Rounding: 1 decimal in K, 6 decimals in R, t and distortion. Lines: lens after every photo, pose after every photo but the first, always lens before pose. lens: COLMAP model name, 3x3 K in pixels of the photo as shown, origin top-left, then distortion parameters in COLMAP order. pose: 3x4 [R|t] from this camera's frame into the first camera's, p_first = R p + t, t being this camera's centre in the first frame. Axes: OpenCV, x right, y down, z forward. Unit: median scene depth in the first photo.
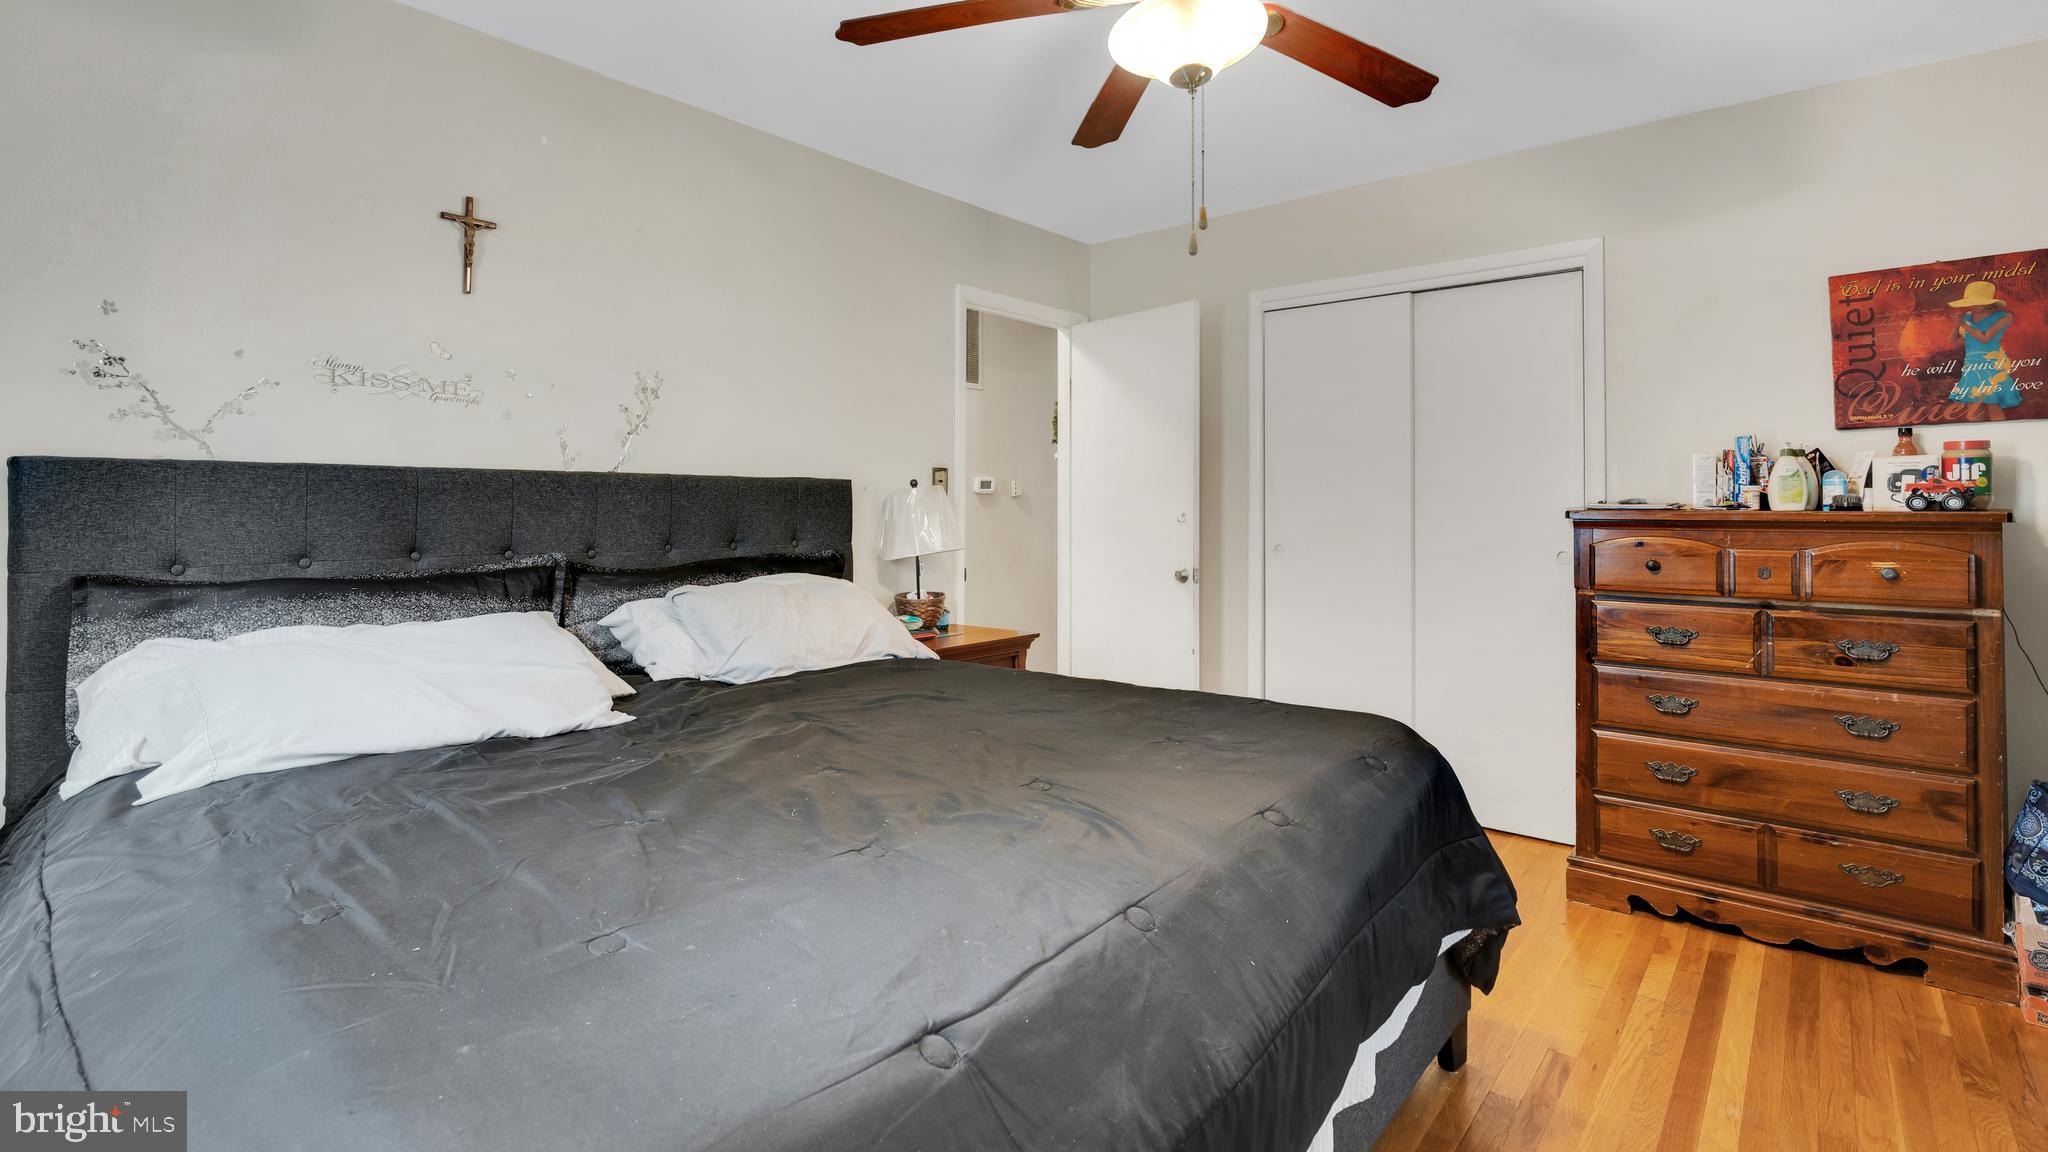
lens RADIAL K [[955.8, 0, 1034.2], [0, 955.8, 572.9], [0, 0, 1]] dist [0.000425, 0.000256]
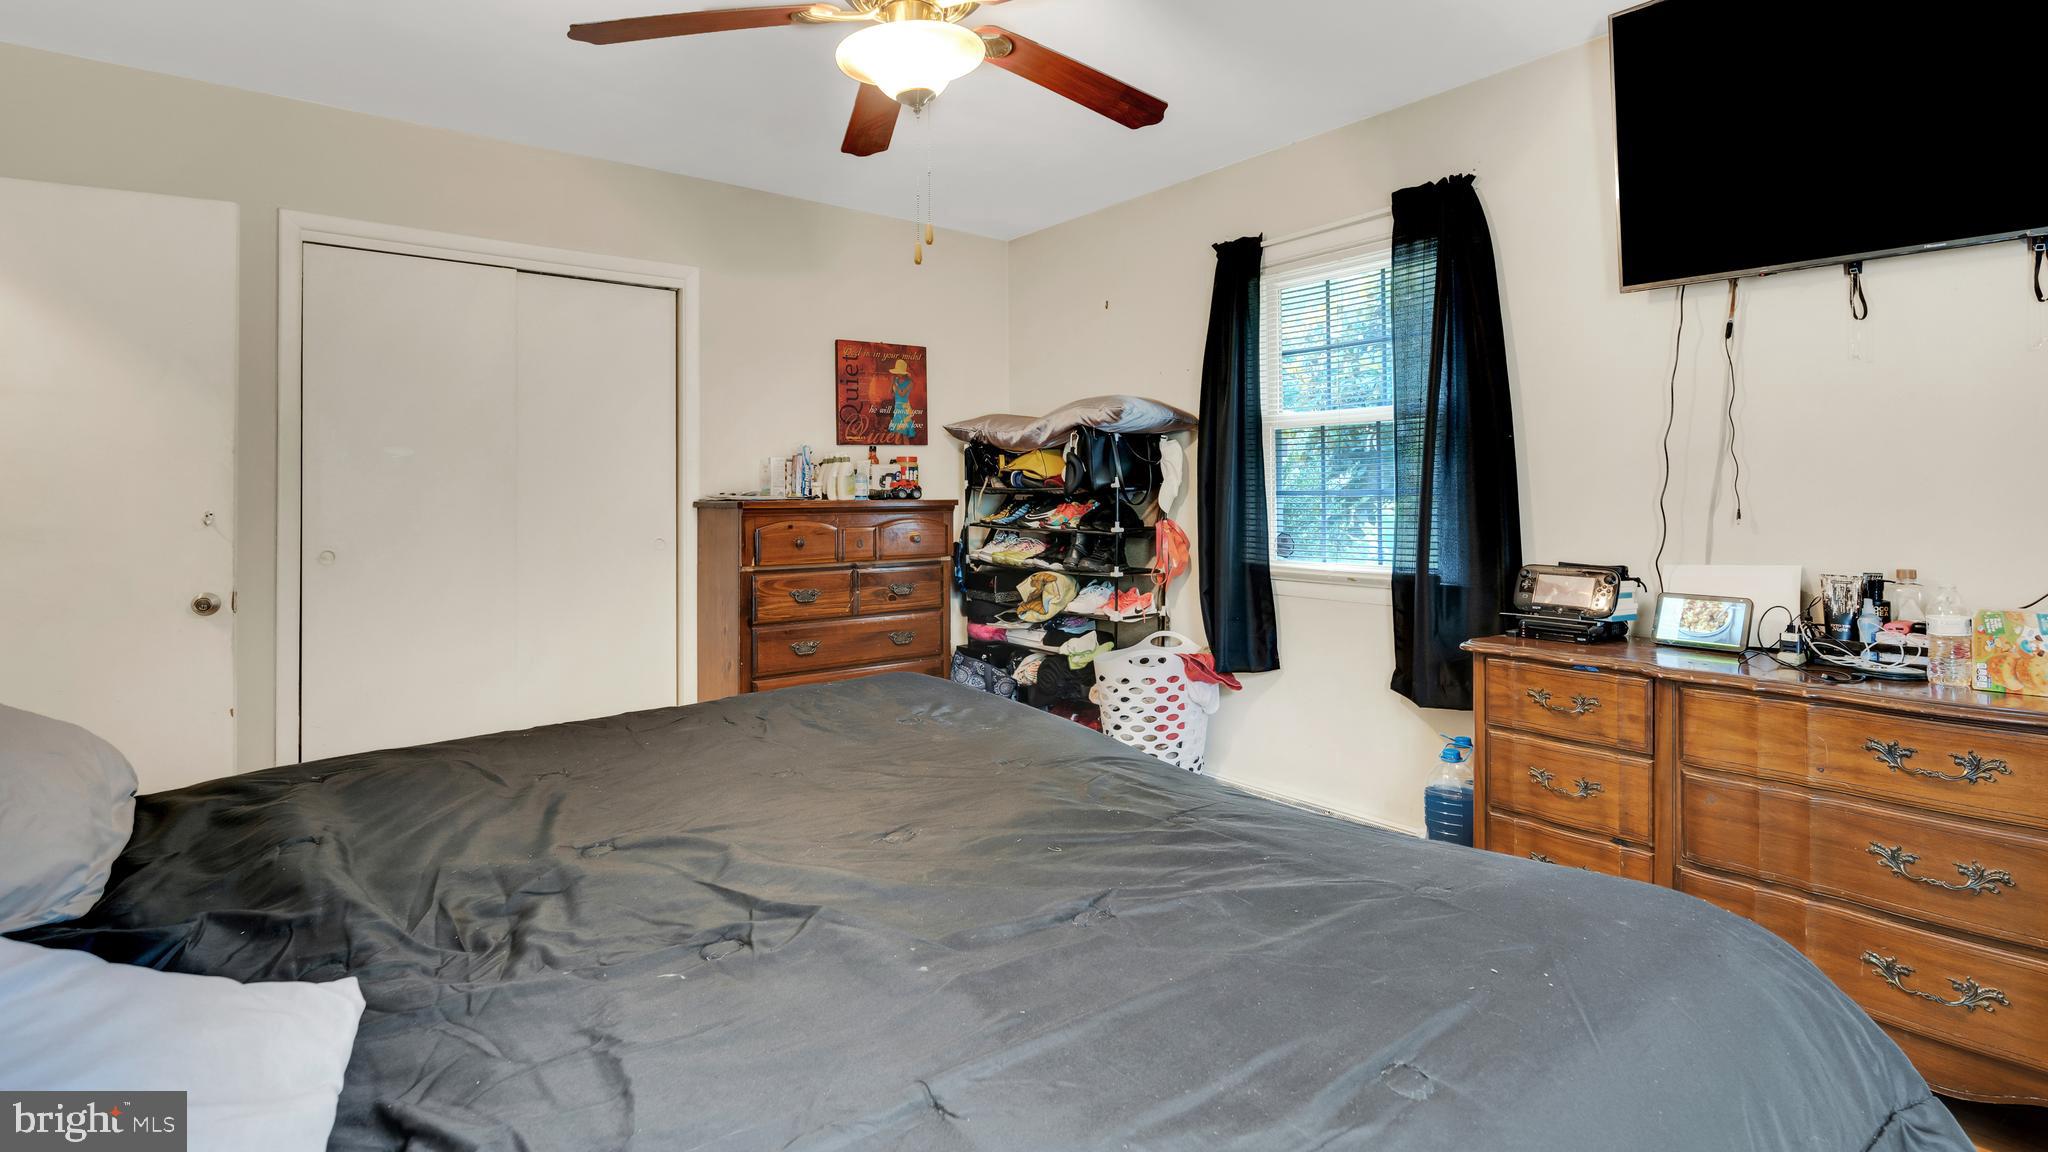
lens RADIAL K [[955.8, 0, 1034.2], [0, 955.8, 572.9], [0, 0, 1]] dist [0.000425, 0.000256]
pose [[0.204463, -0.083216, 0.975331, -0.571644], [0.076034, 0.994720, 0.068931, -0.034041], [-0.975917, 0.060064, 0.209710, 0.432871]]
